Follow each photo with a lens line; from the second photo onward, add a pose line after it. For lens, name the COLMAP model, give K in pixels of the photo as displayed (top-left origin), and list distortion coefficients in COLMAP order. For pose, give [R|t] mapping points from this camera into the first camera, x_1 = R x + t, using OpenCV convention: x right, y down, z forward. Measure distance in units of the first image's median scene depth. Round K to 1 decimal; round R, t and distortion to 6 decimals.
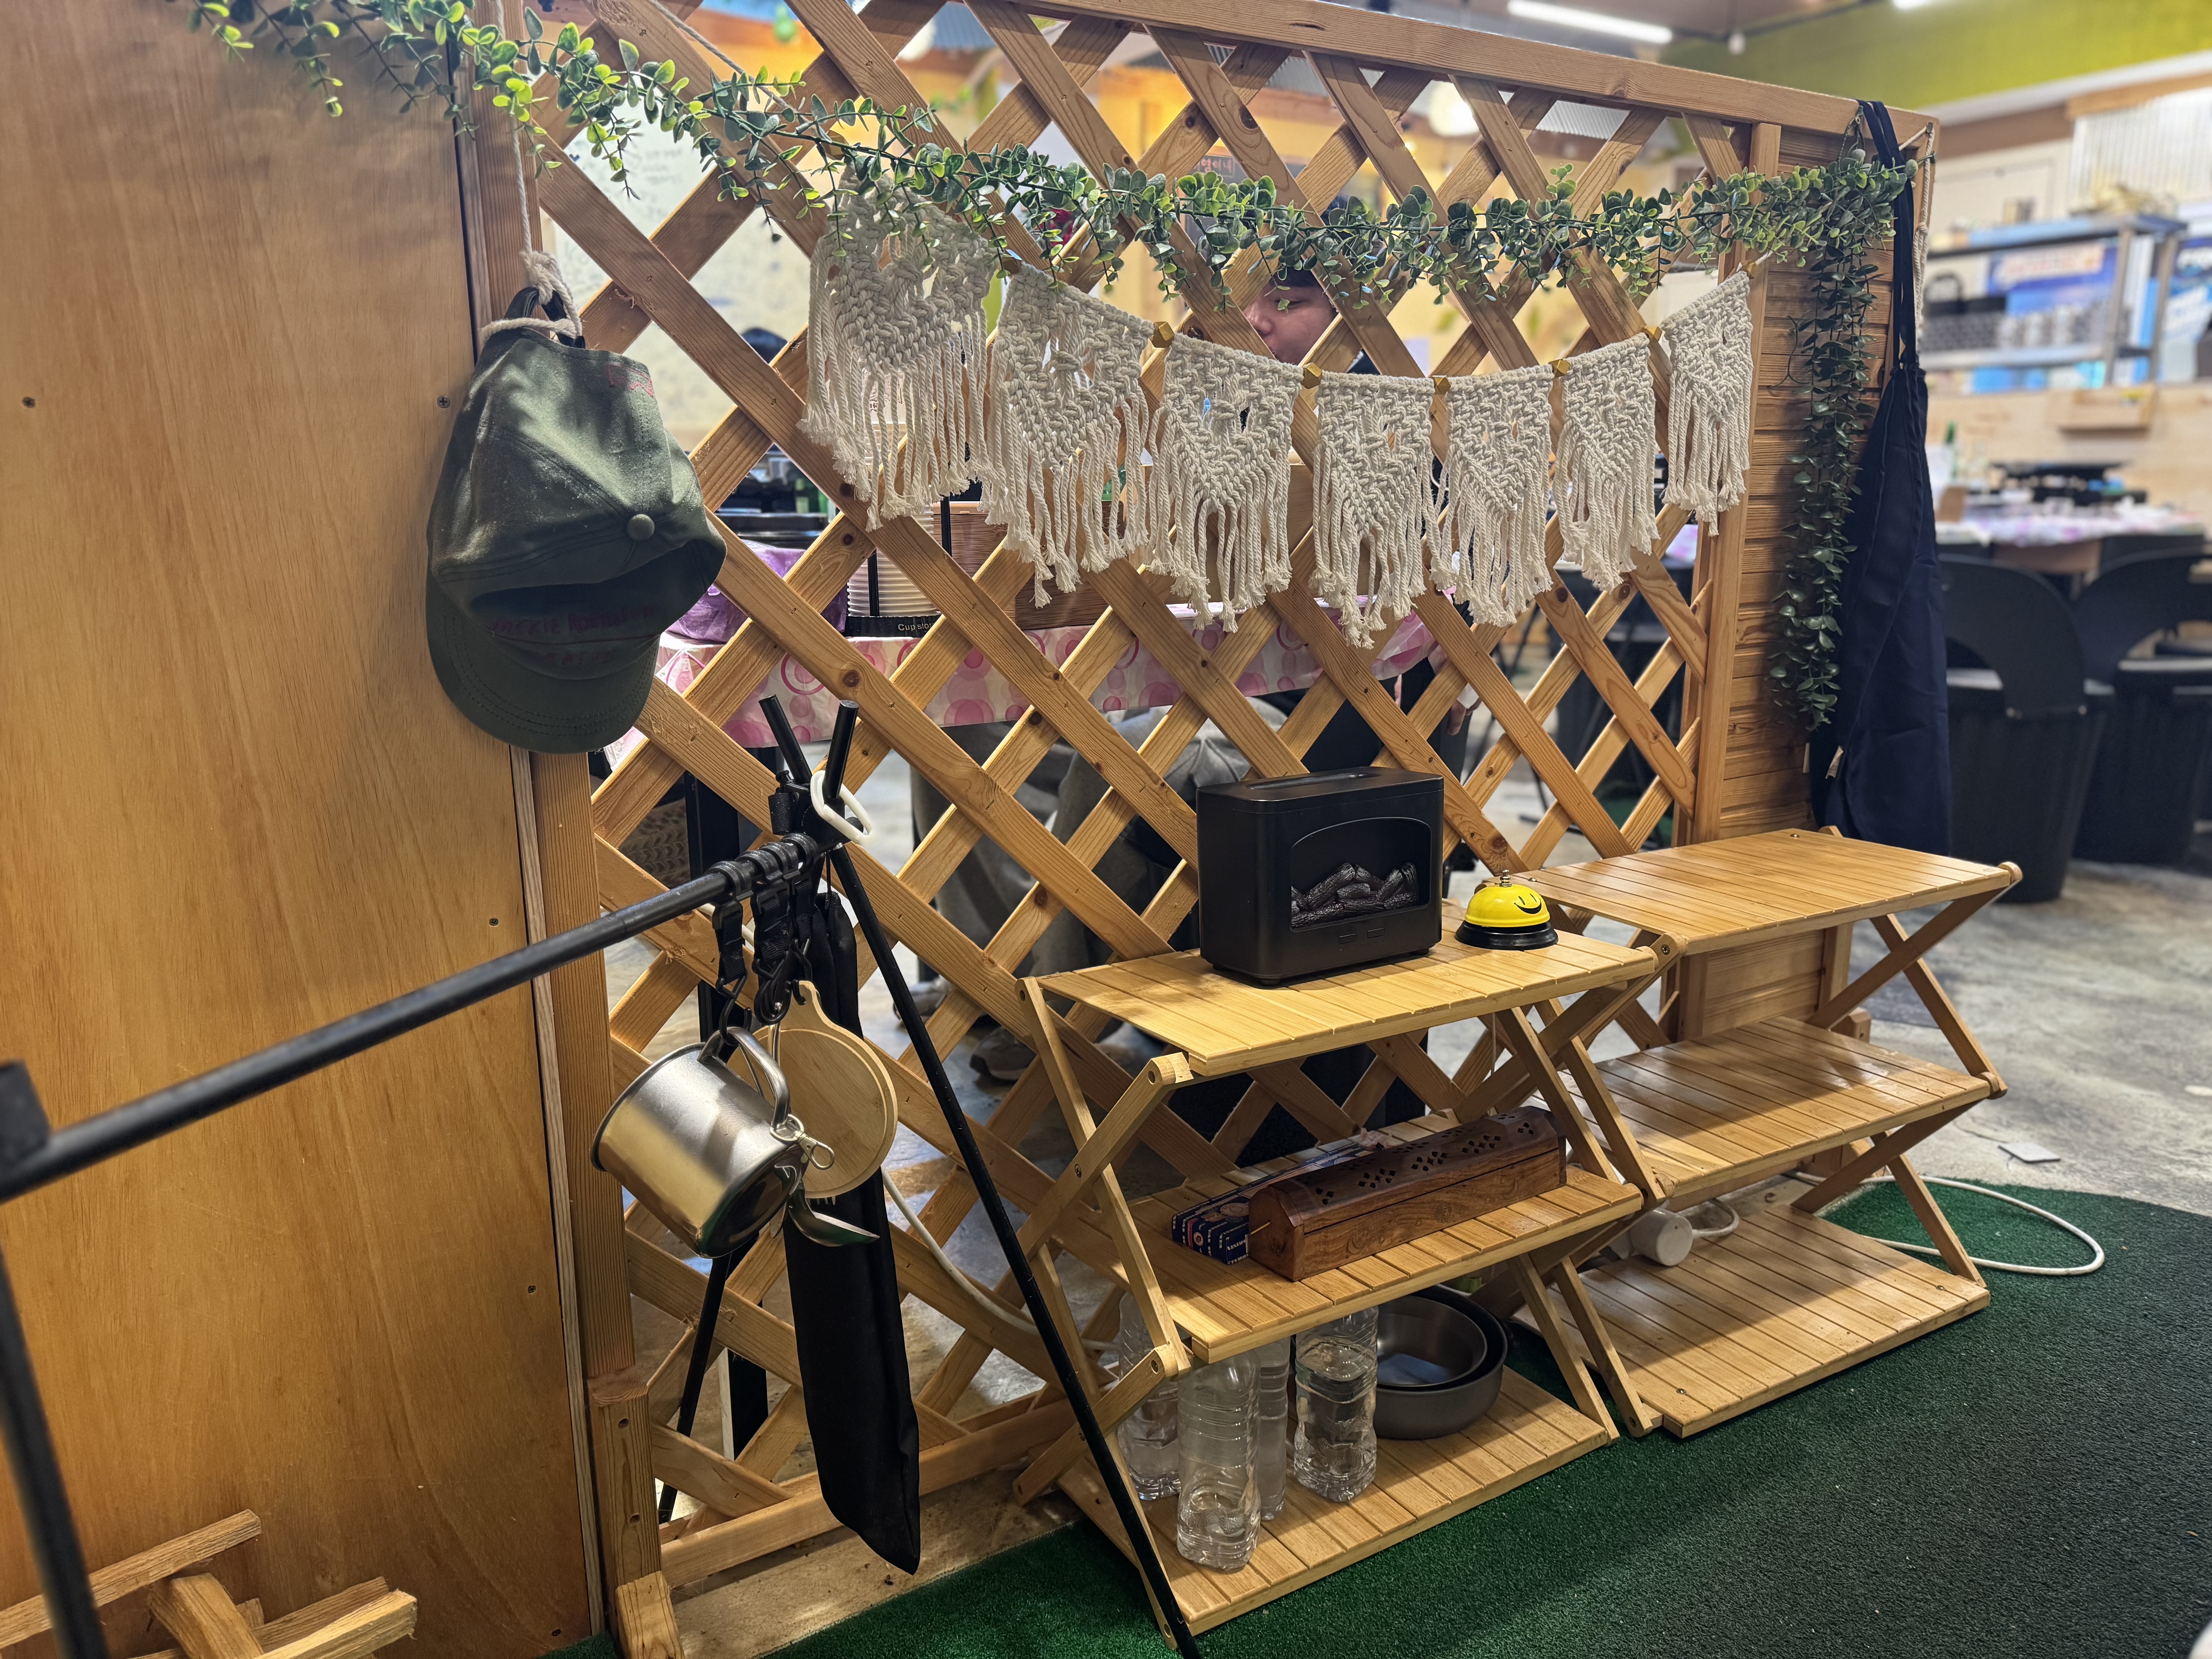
lens RADIAL K [[1554.2, 0, 1064.4], [0, 1554.2, 838.8], [0, 0, 1]] dist [0.005595, -0.023612]
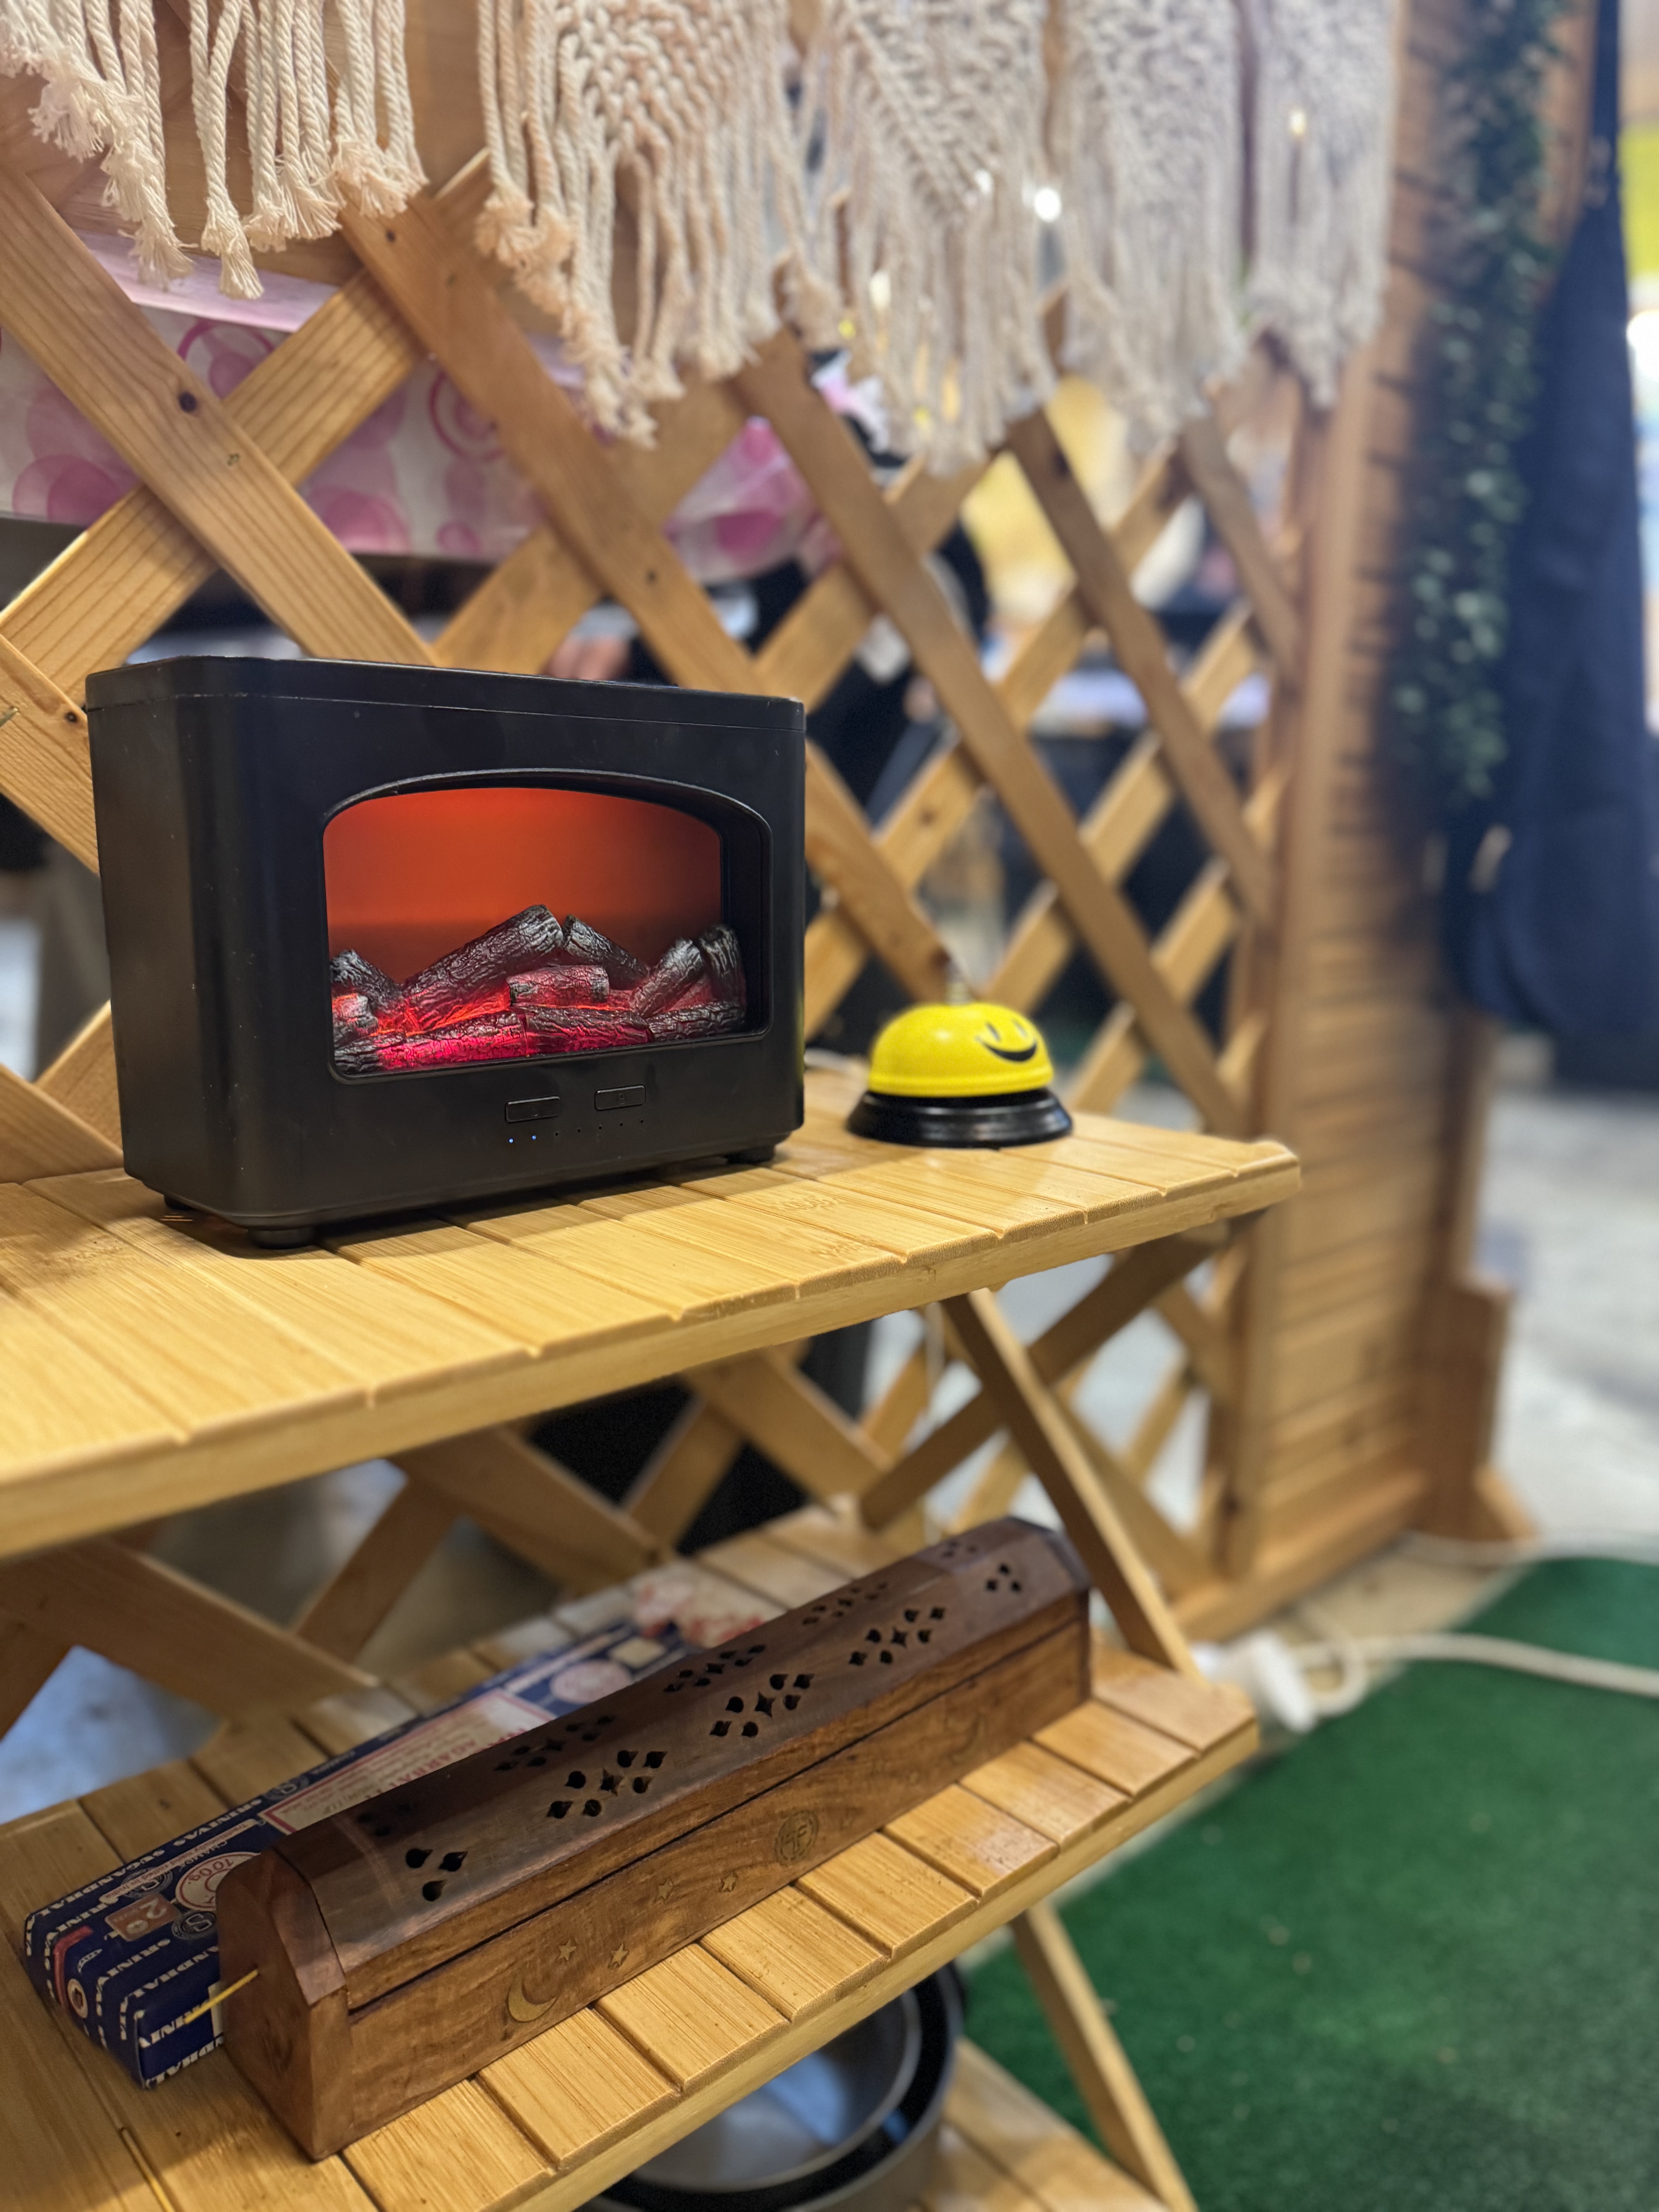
lens RADIAL K [[1554.2, 0, 831.0], [0, 1554.2, 1101.3], [0, 0, 1]] dist [0.005595, -0.023612]
pose [[0.981302, -0.001603, 0.192467, 0.166992], [0.003080, 0.999968, -0.007371, 0.060250], [-0.192449, 0.007826, 0.981276, 0.584690]]
